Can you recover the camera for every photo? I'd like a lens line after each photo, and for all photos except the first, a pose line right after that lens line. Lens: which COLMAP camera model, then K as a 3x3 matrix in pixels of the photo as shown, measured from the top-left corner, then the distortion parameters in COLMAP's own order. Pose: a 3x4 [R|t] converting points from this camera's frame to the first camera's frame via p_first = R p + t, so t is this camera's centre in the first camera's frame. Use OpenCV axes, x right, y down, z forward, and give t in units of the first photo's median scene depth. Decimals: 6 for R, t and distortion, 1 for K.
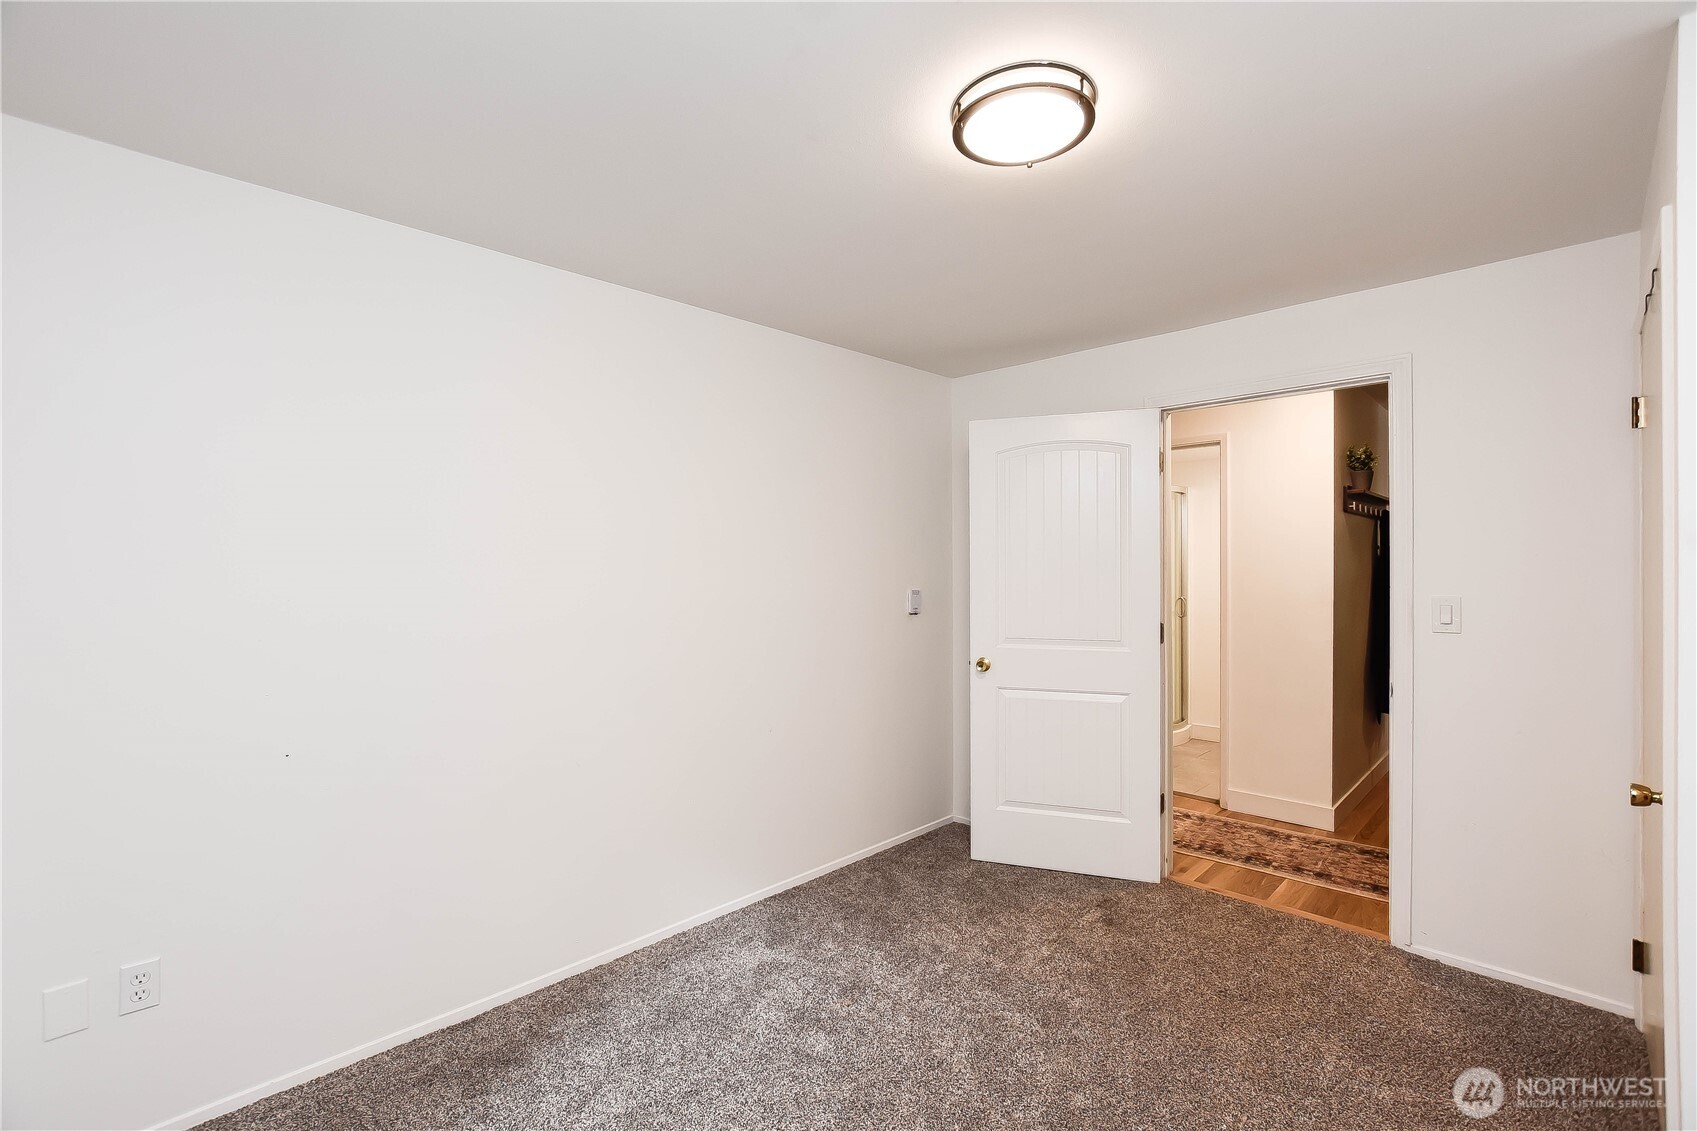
lens RADIAL K [[742.0, 0, 840.0], [0, 742.0, 568.3], [0, 0, 1]] dist [-0.015138, 0.000487]
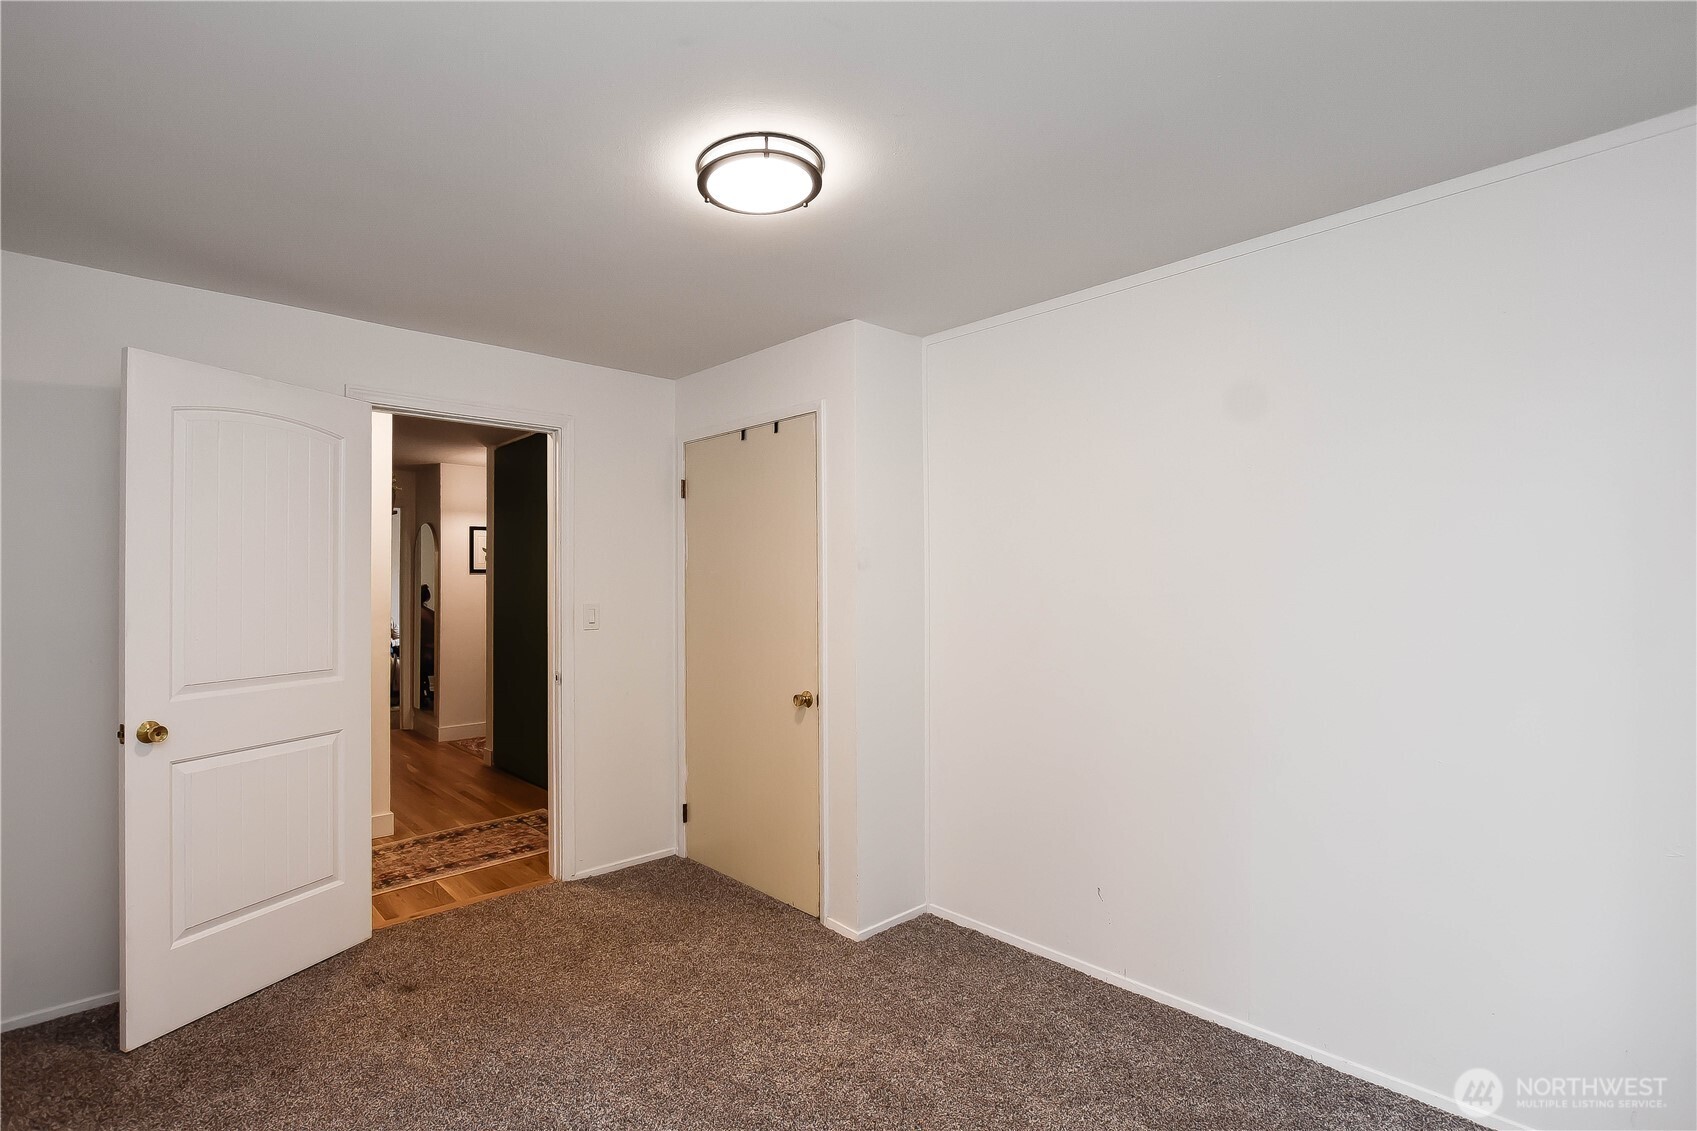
lens RADIAL K [[742.0, 0, 840.0], [0, 742.0, 568.3], [0, 0, 1]] dist [-0.015138, 0.000487]
pose [[0.060401, 0.016862, 0.998032, -0.405358], [-0.002688, 0.999856, -0.016730, -0.002435], [-0.998171, -0.001672, 0.060437, 0.373303]]
